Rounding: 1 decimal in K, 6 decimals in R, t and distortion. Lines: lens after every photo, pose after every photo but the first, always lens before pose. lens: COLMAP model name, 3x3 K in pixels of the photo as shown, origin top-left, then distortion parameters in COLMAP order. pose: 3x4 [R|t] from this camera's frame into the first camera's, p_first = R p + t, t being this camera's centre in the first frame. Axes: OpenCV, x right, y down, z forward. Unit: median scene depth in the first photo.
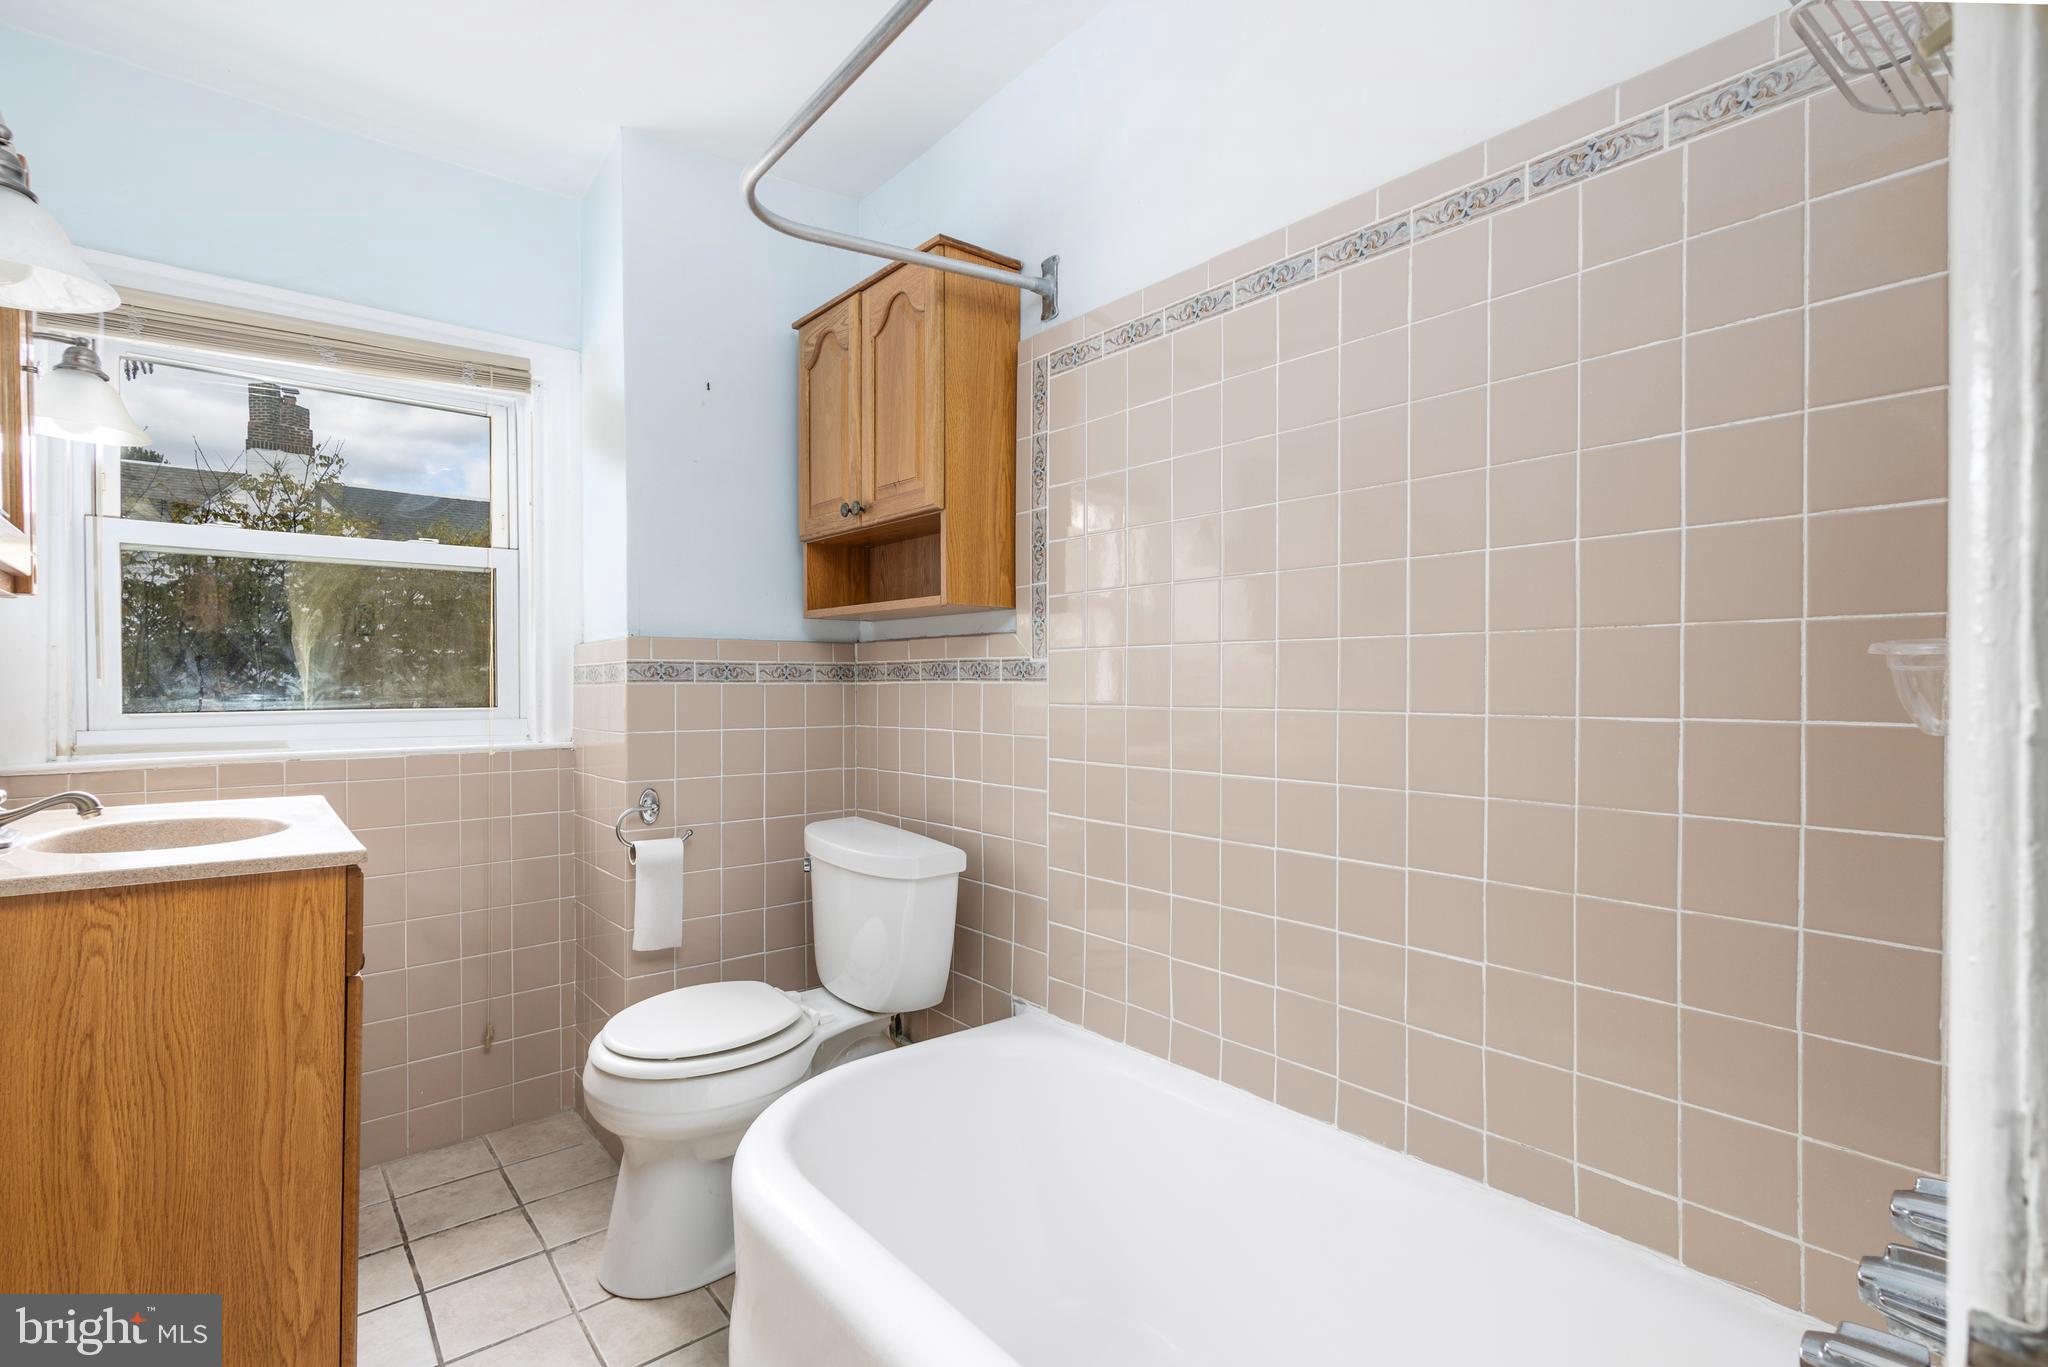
lens RADIAL K [[968.7, 0, 985.6], [0, 968.7, 688.9], [0, 0, 1]] dist [0.020388, 0.001063]
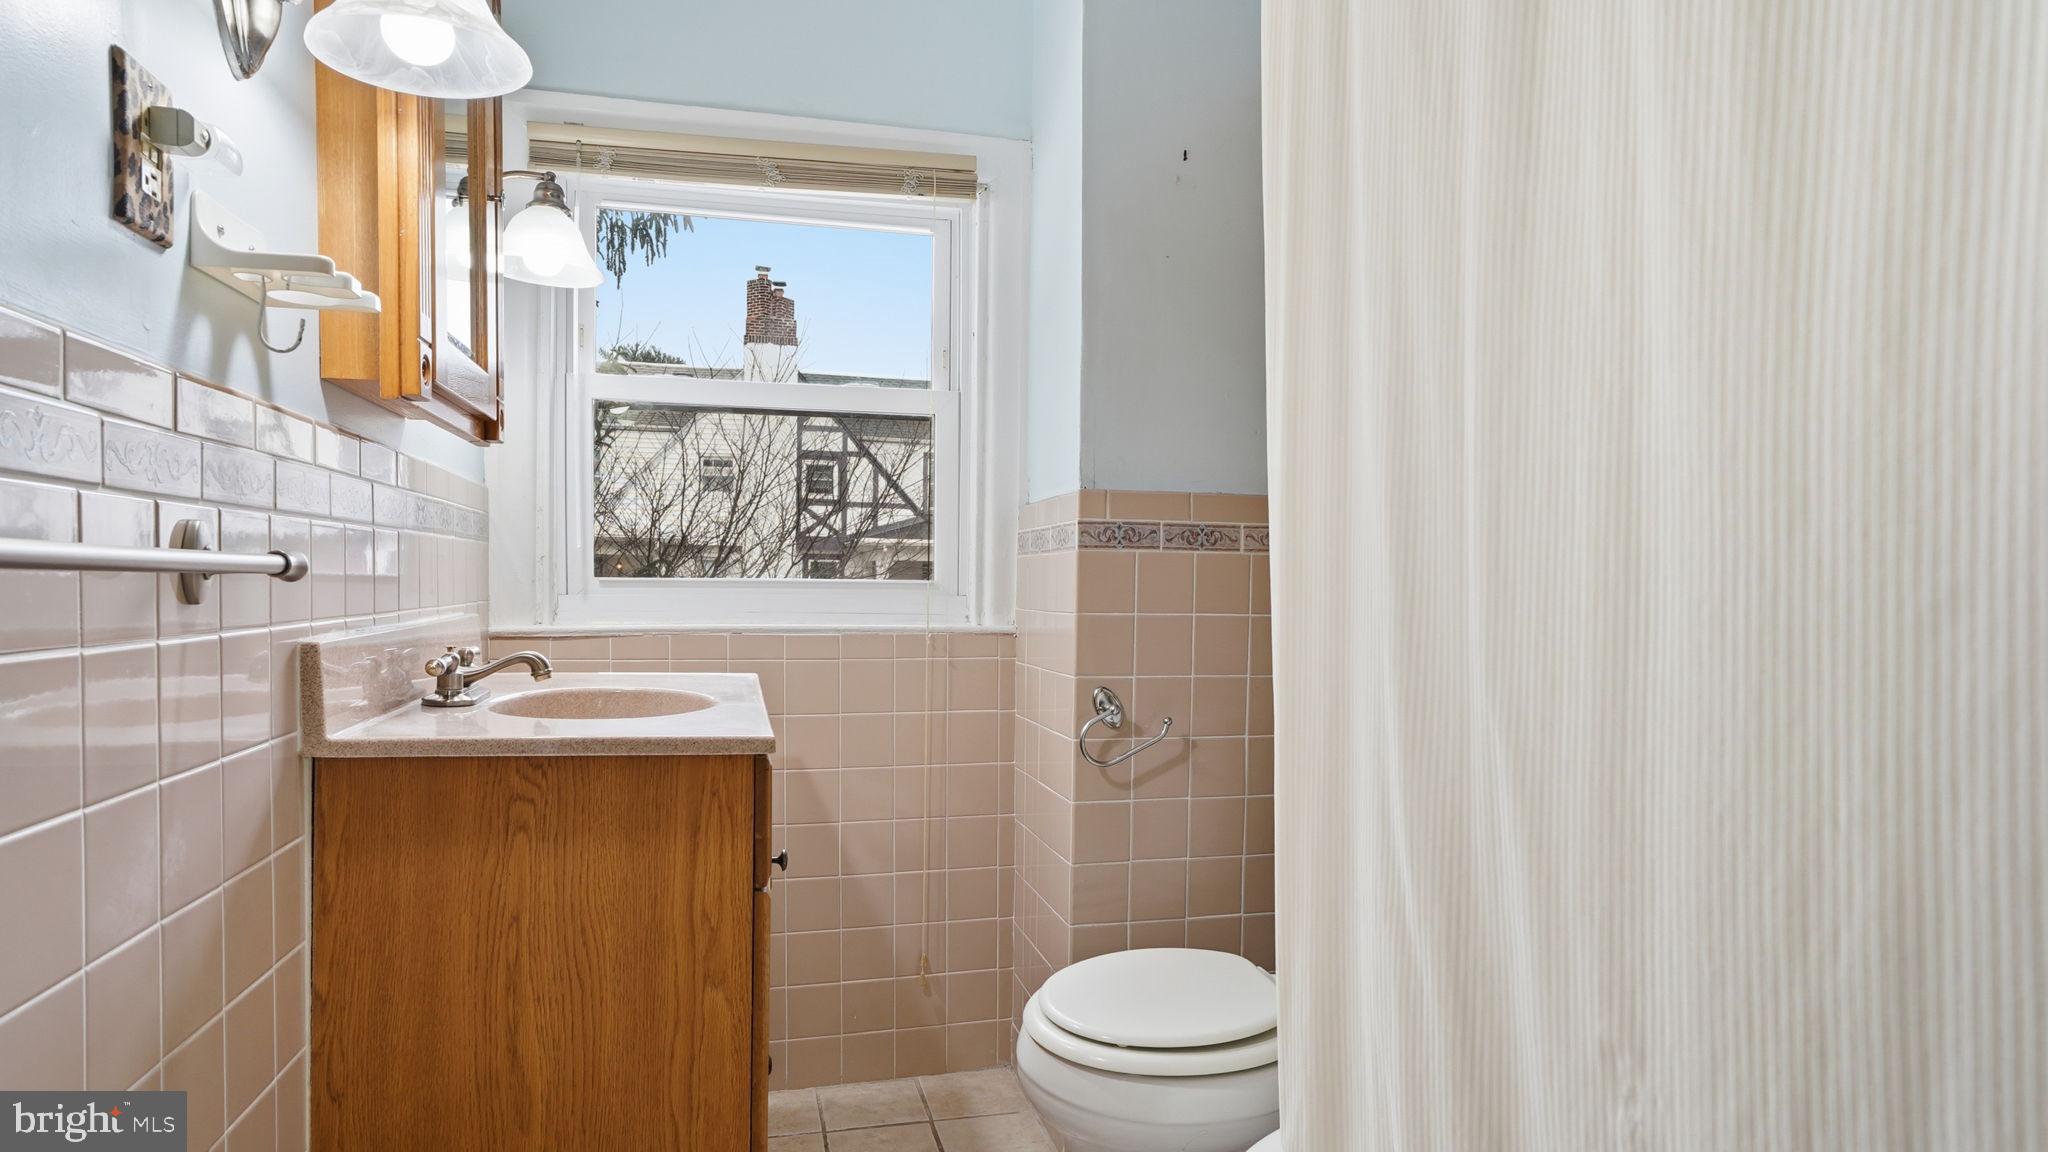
lens RADIAL K [[1091.2, 0, 1023.8], [0, 1091.2, 566.2], [0, 0, 1]] dist [-0.052622, 0.039736]
pose [[0.918690, 0.009273, -0.394870, -0.086084], [-0.019453, 0.999573, -0.021785, 0.037427], [0.394499, 0.027695, 0.918479, 0.244293]]
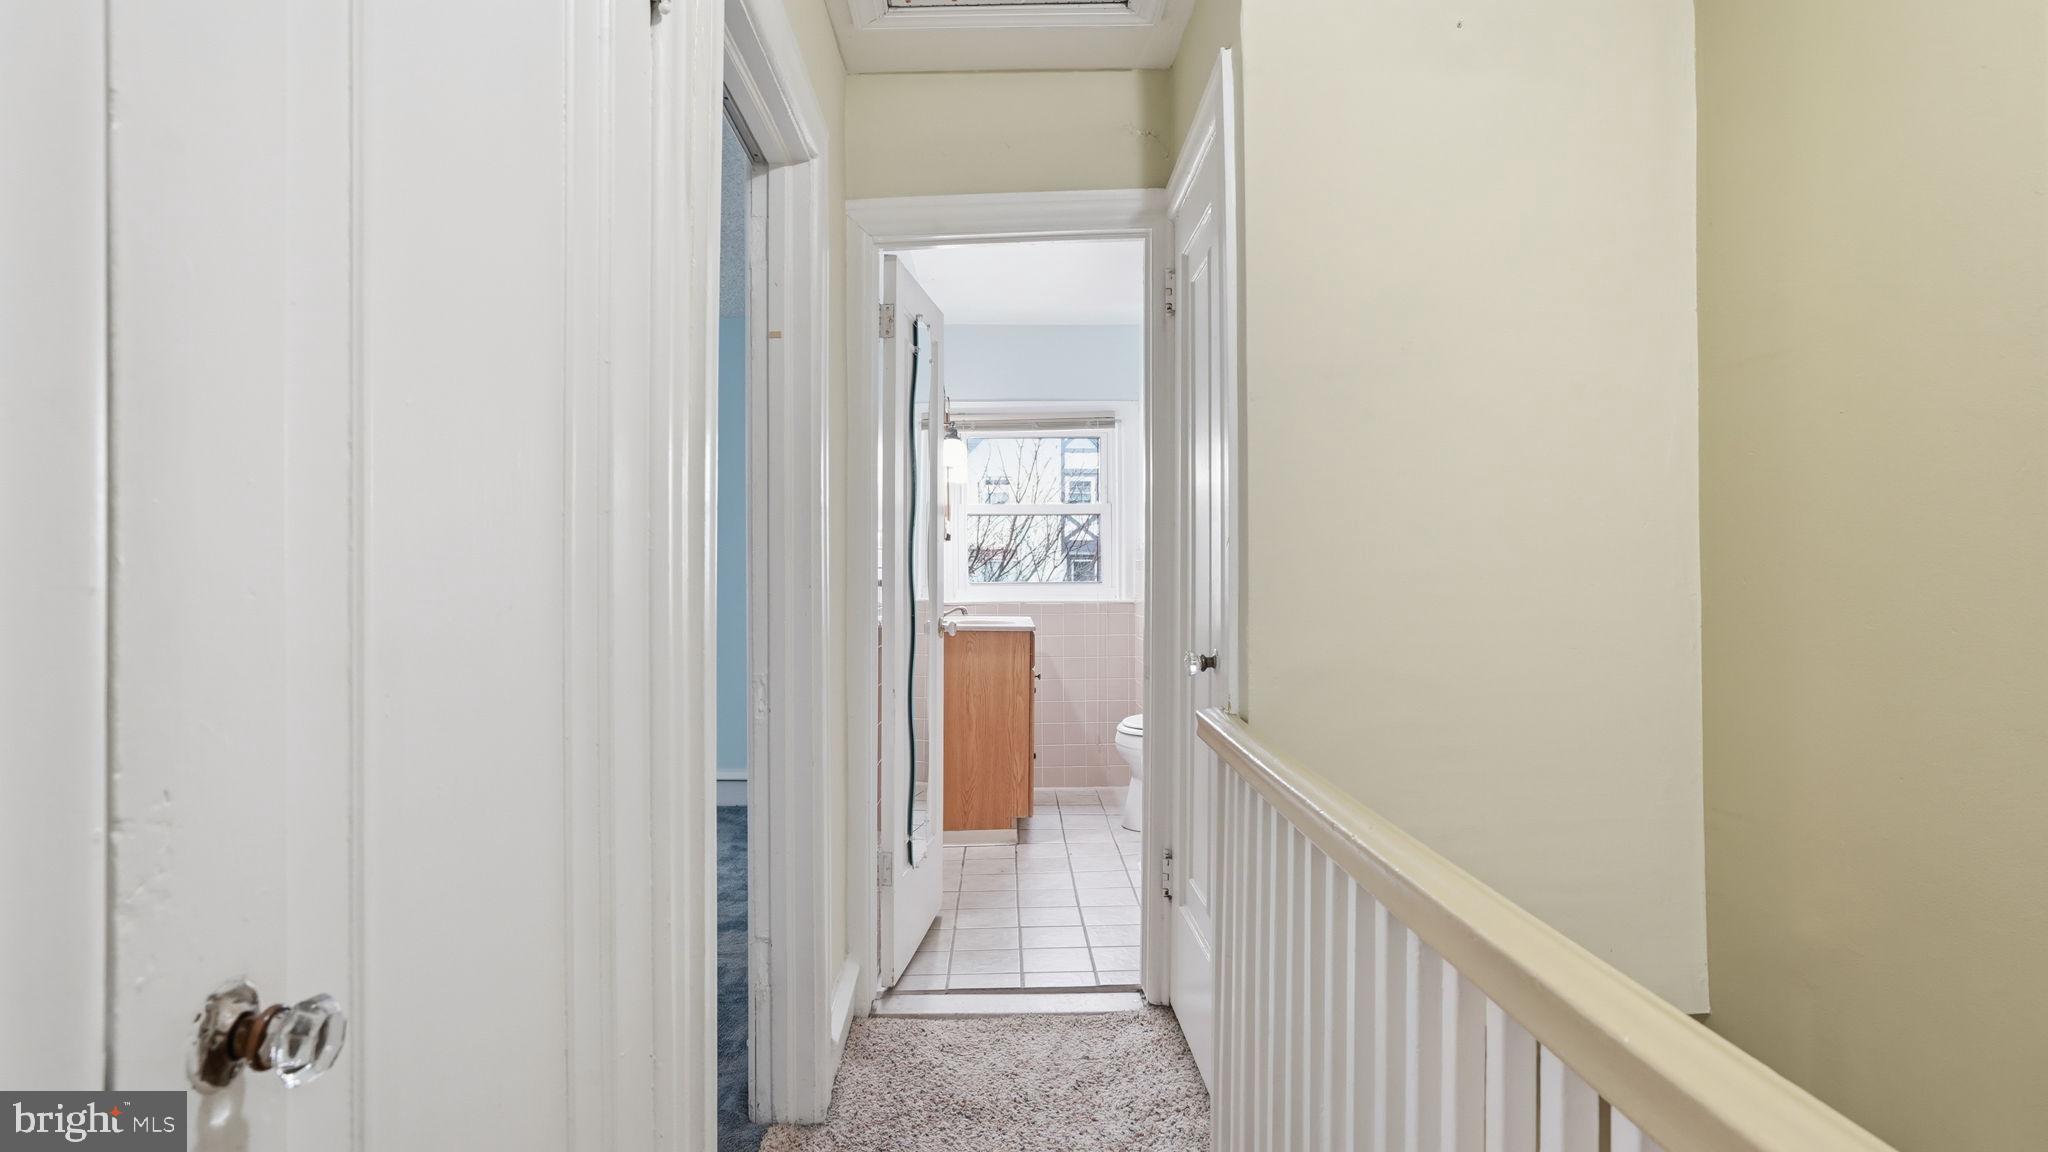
lens RADIAL K [[1091.2, 0, 1023.8], [0, 1091.2, 566.2], [0, 0, 1]] dist [-0.052622, 0.039736]
pose [[0.795526, 0.005406, -0.605895, 1.384857], [-0.016766, 0.999774, -0.013092, 0.025656], [0.605687, 0.020574, 0.795437, -1.715183]]
